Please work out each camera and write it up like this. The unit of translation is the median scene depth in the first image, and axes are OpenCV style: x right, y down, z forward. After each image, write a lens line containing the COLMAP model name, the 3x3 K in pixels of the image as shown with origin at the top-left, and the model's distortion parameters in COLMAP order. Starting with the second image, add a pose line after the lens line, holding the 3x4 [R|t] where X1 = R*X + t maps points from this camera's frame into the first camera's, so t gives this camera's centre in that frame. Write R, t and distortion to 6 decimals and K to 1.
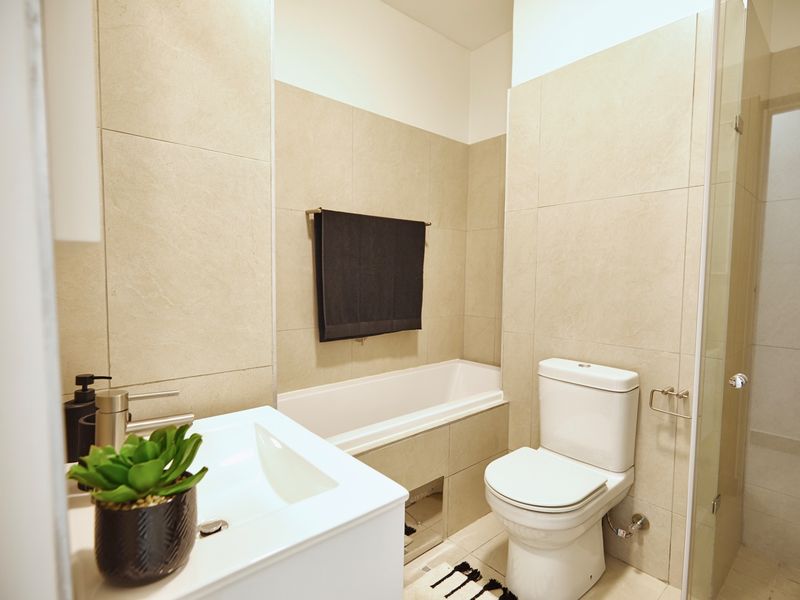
lens RADIAL K [[411.1, 0, 400.0], [0, 411.1, 300.0], [0, 0, 1]] dist [-0.003808, -0.001136]
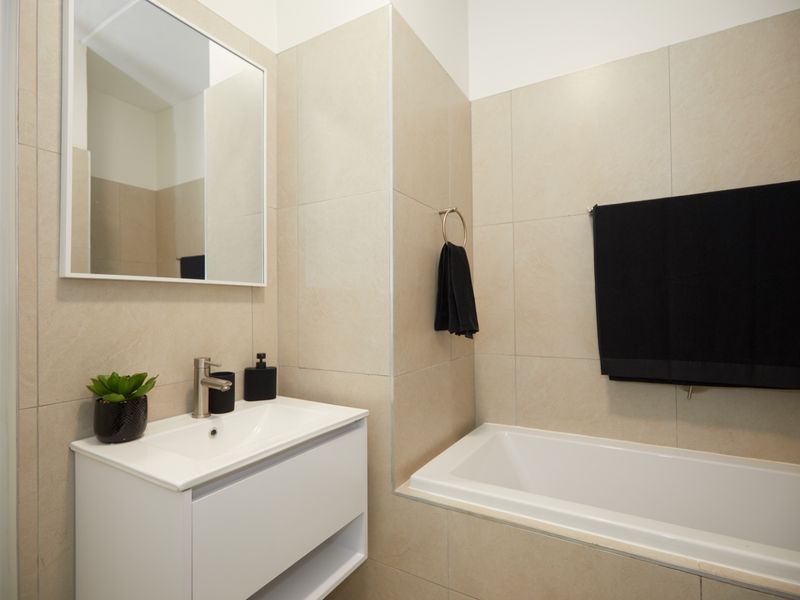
lens RADIAL K [[411.1, 0, 400.0], [0, 411.1, 300.0], [0, 0, 1]] dist [-0.003808, -0.001136]
pose [[0.300680, -0.023398, -0.953438, 0.453723], [-0.042858, 0.998358, -0.038017, 0.000826], [0.952761, 0.052293, 0.299184, 0.446685]]
